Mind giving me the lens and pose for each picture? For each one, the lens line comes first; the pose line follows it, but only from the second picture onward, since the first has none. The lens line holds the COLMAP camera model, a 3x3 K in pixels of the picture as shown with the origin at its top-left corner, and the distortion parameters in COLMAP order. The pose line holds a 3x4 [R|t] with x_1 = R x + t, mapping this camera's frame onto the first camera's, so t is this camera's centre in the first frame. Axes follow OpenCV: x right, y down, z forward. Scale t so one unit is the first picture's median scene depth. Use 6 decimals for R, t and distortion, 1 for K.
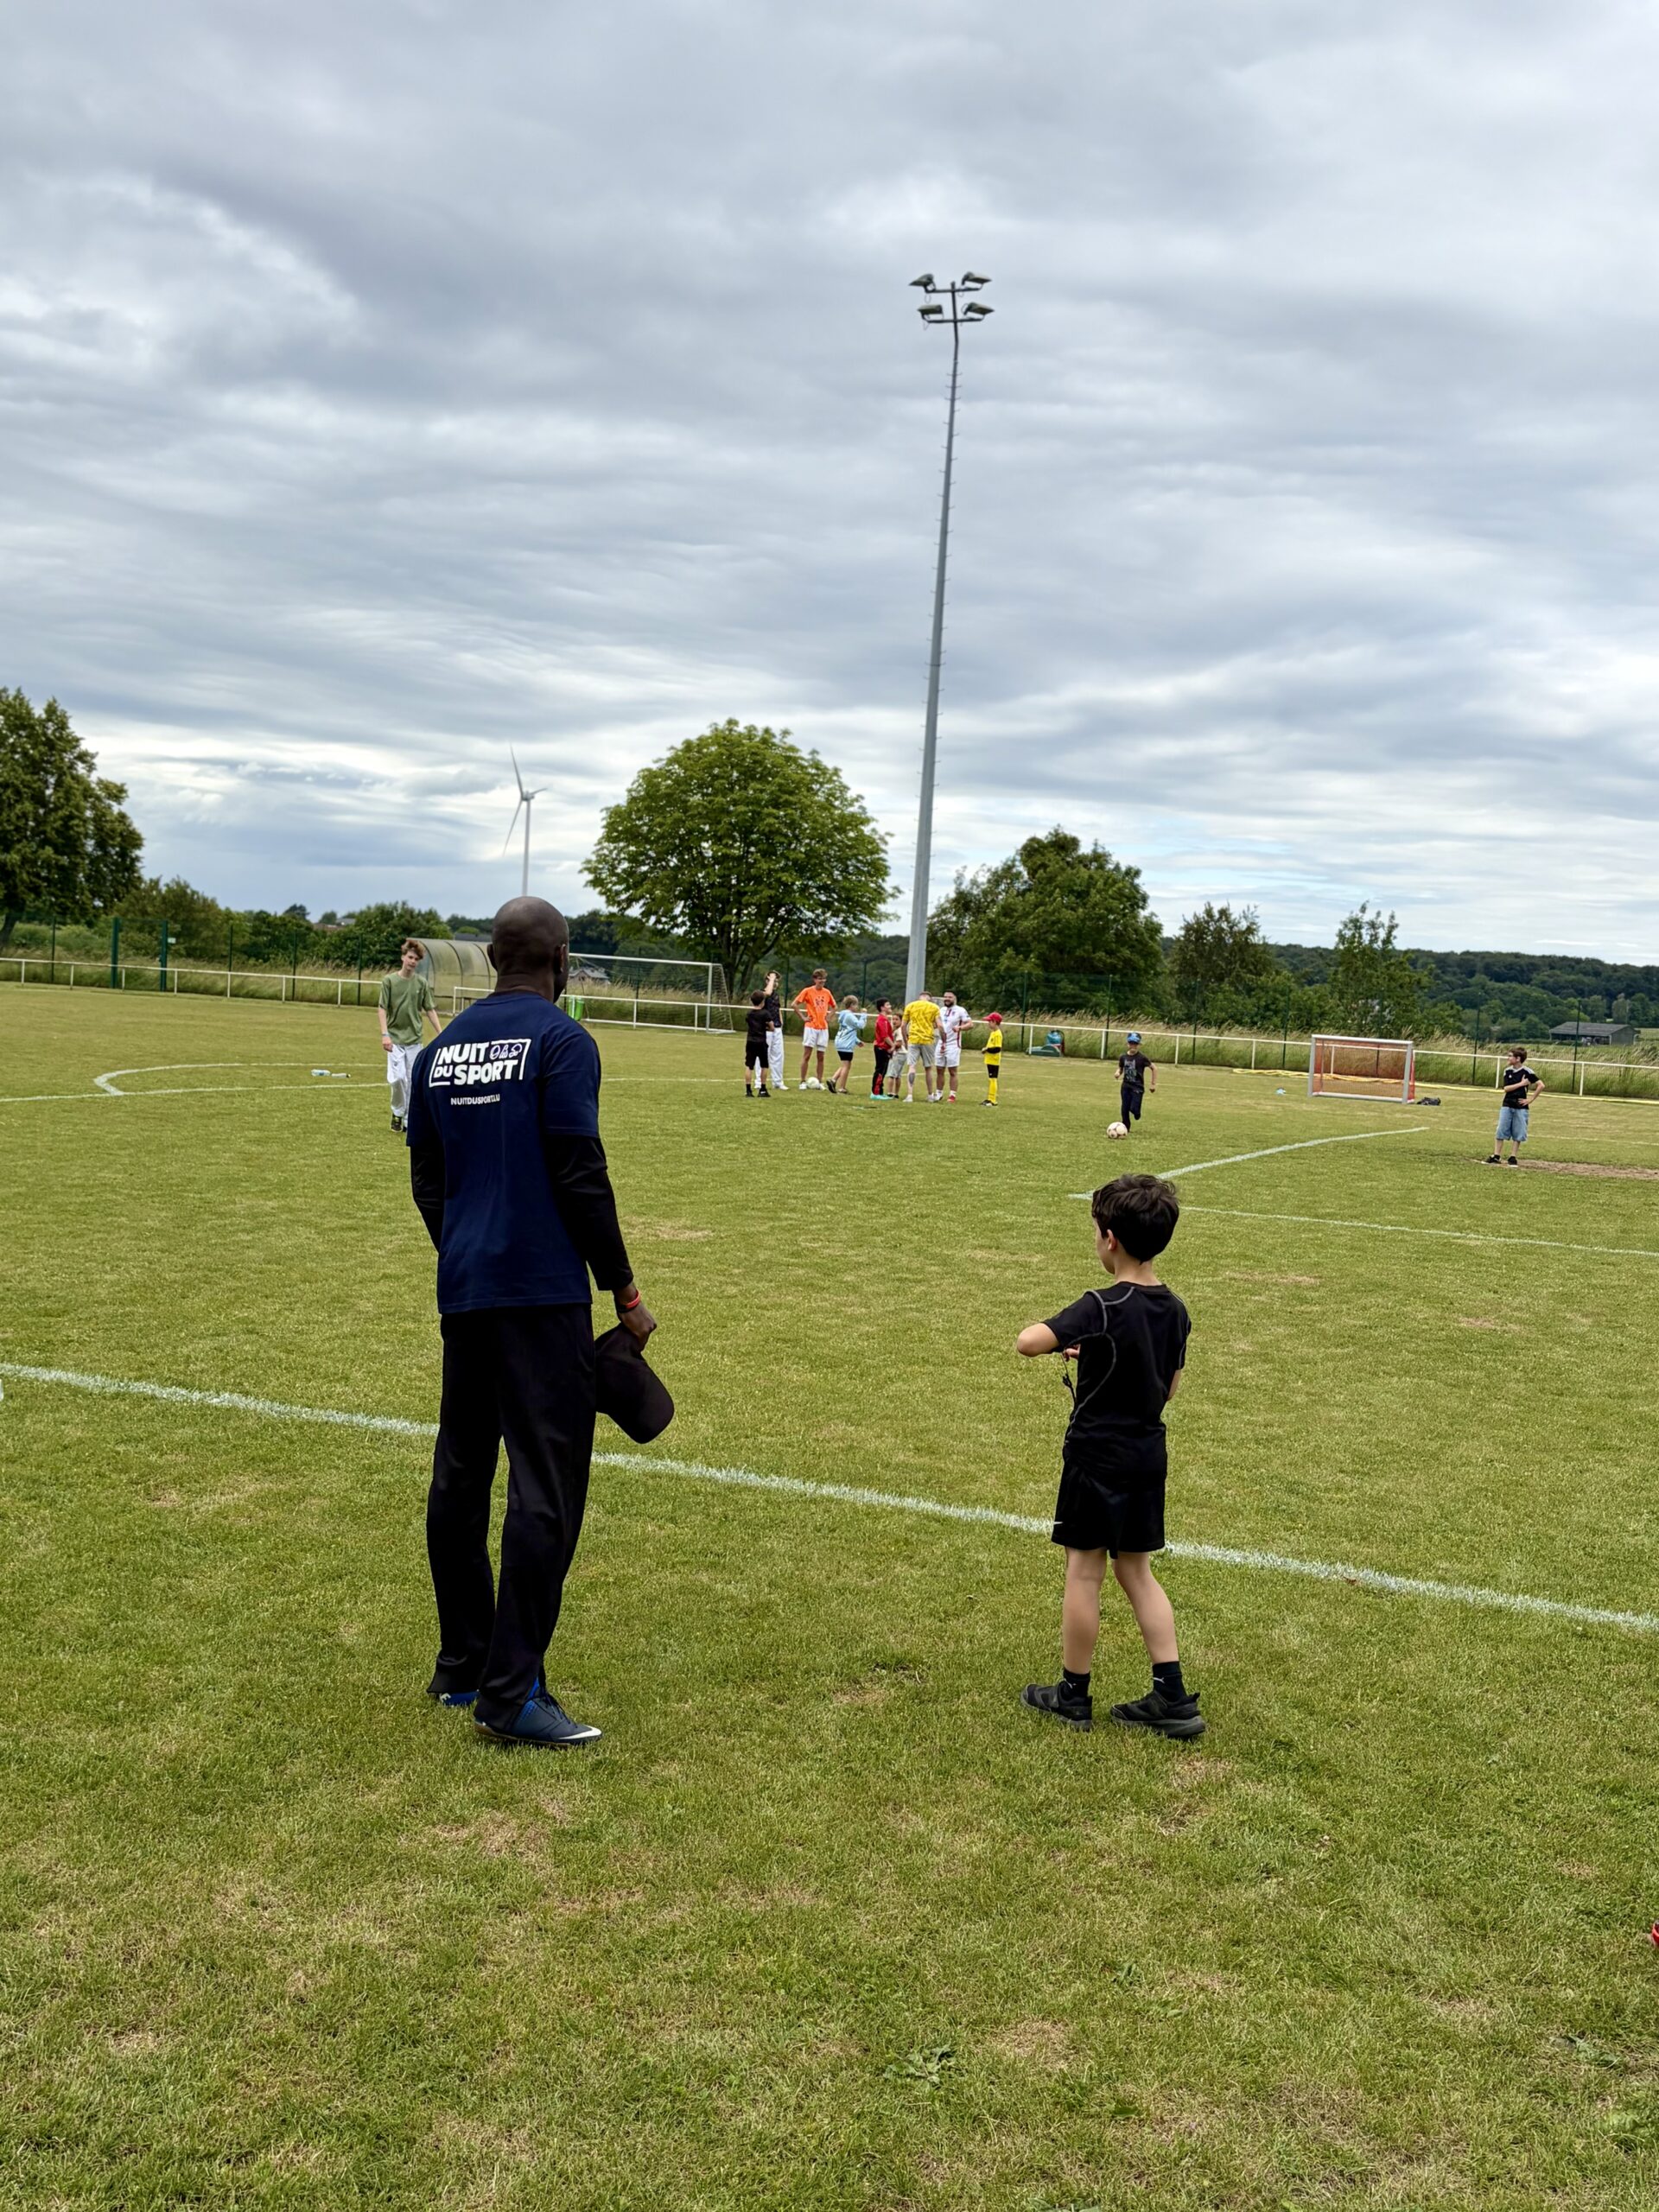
lens RADIAL K [[2307.3, 0, 872.5], [0, 2307.3, 1141.2], [0, 0, 1]] dist [0.149259, -0.409809]
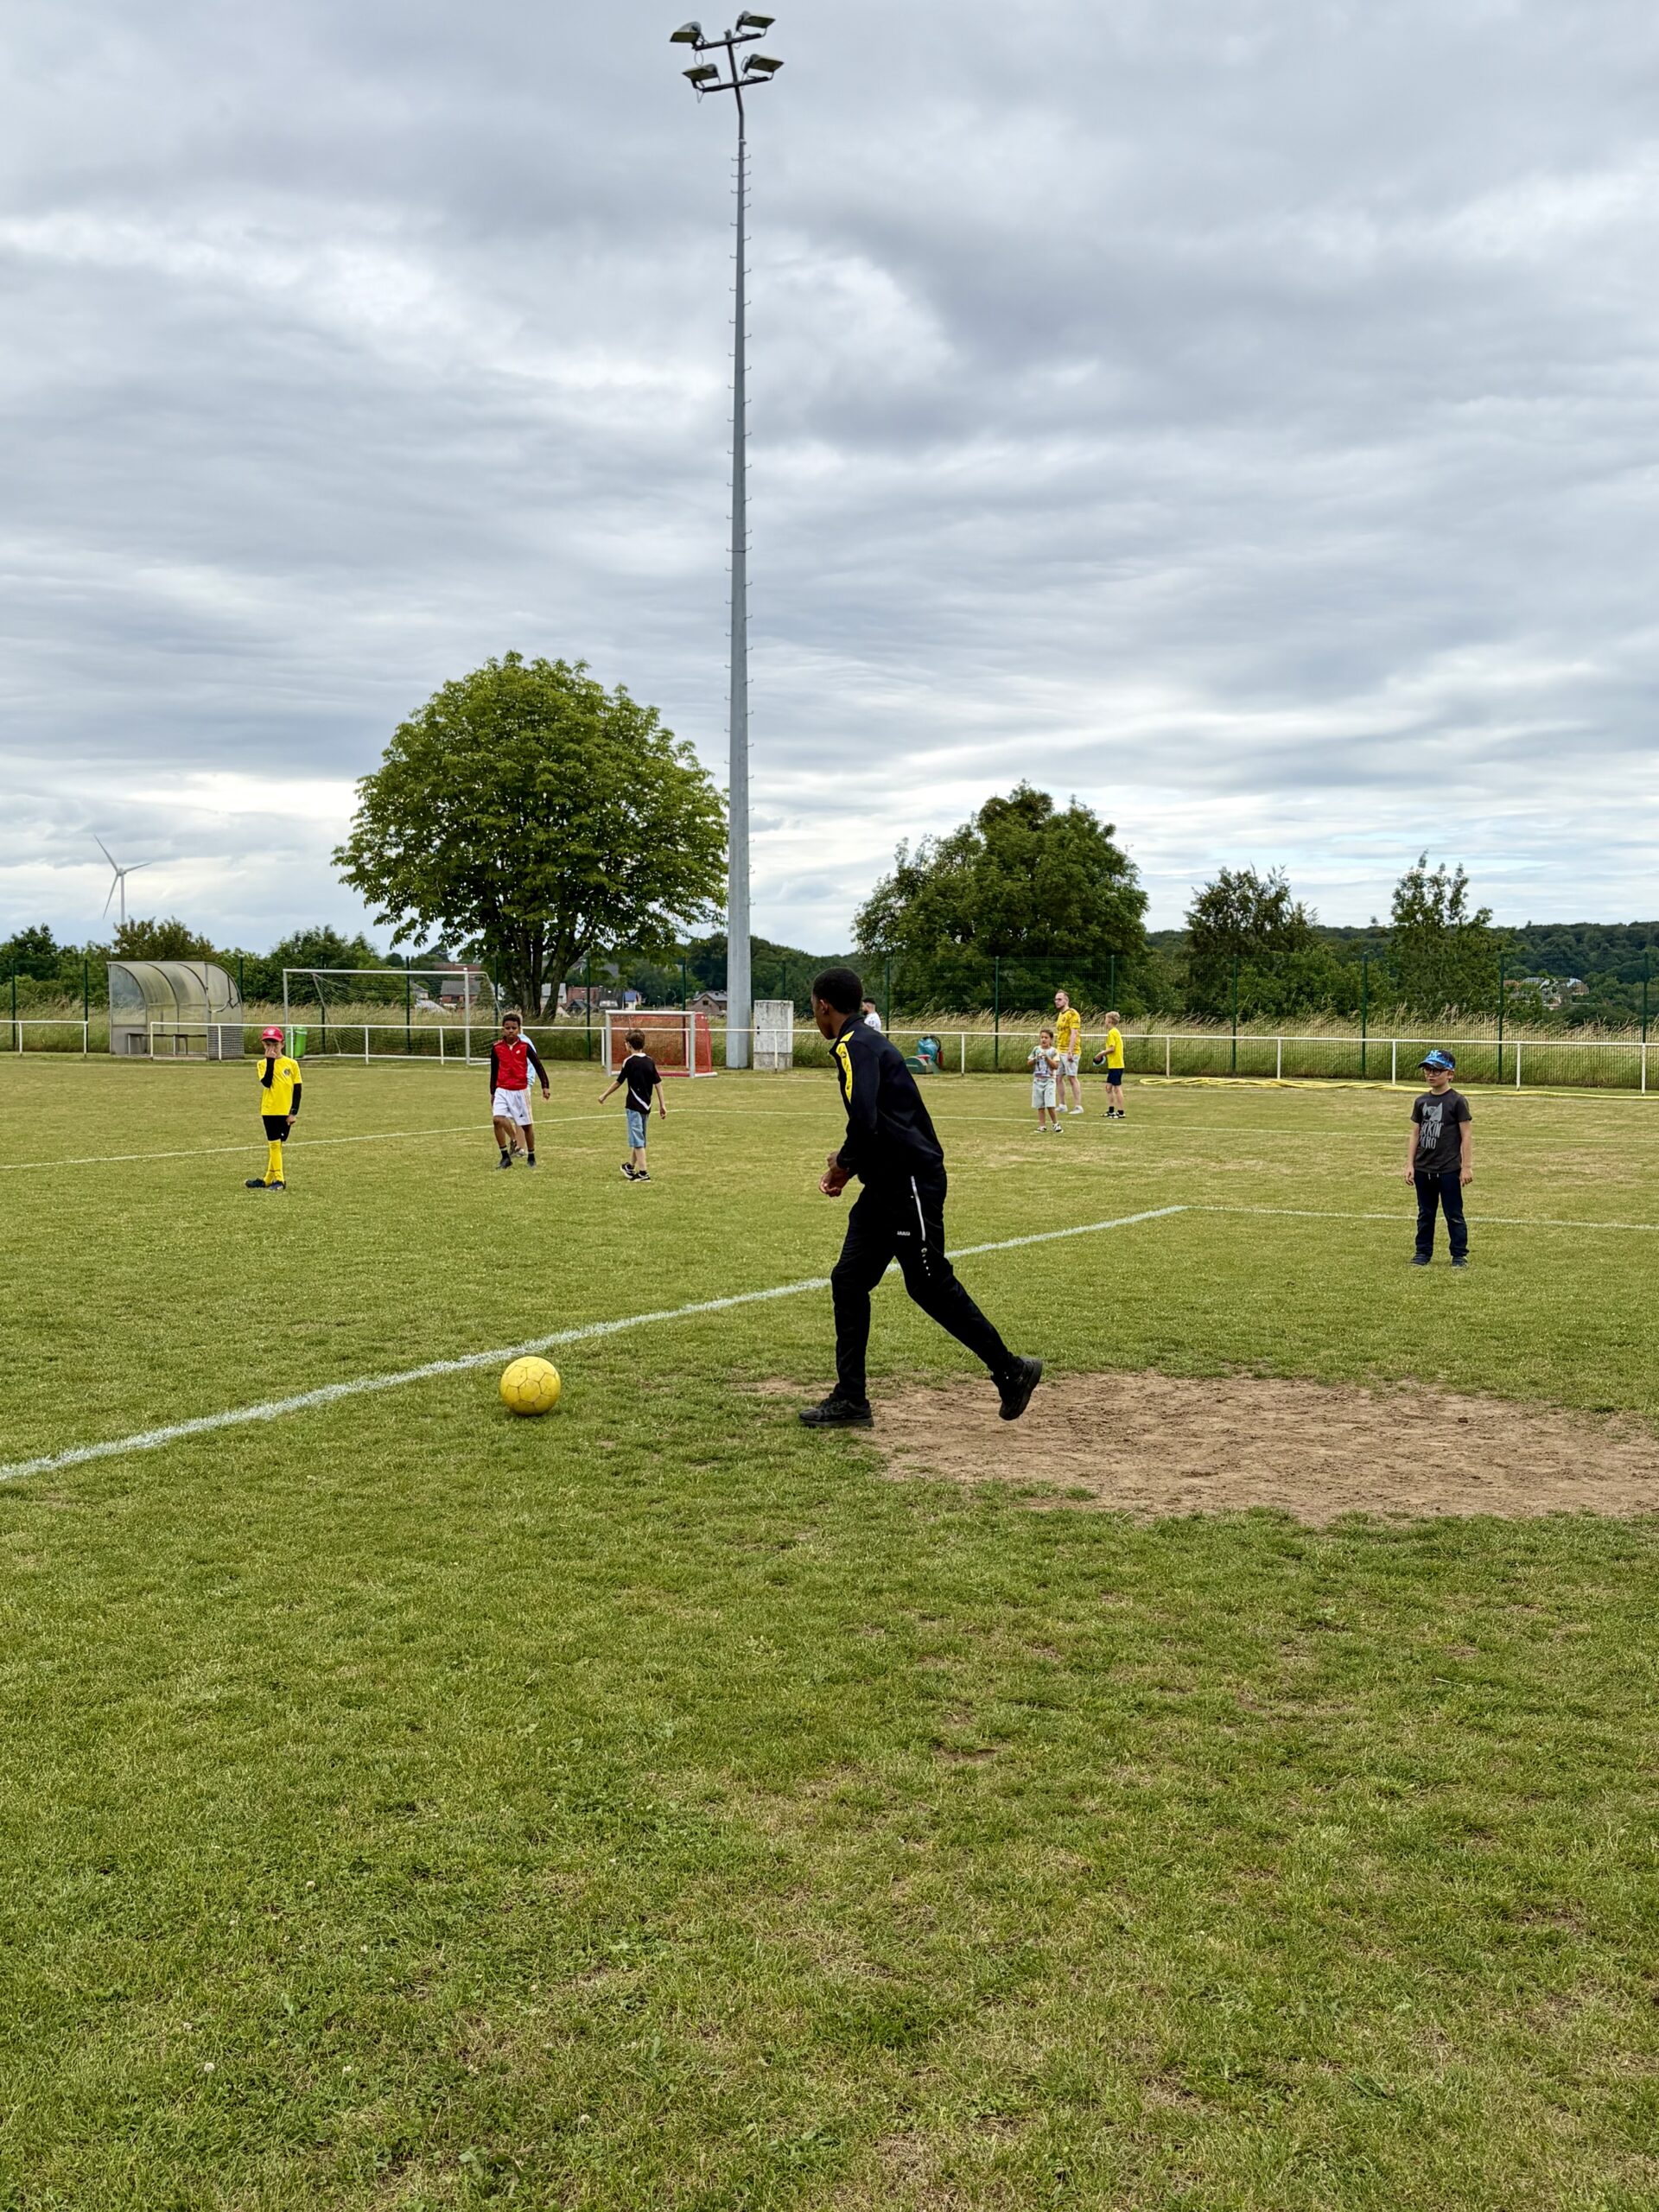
lens RADIAL K [[2333.5, 0, 820.5], [0, 2333.5, 1099.1], [0, 0, 1]] dist [0.200472, -0.585727]
pose [[0.994998, -0.052398, -0.085050, 0.075588], [0.050305, 0.998380, -0.026576, -0.007106], [0.086305, 0.022165, 0.996022, 0.183037]]
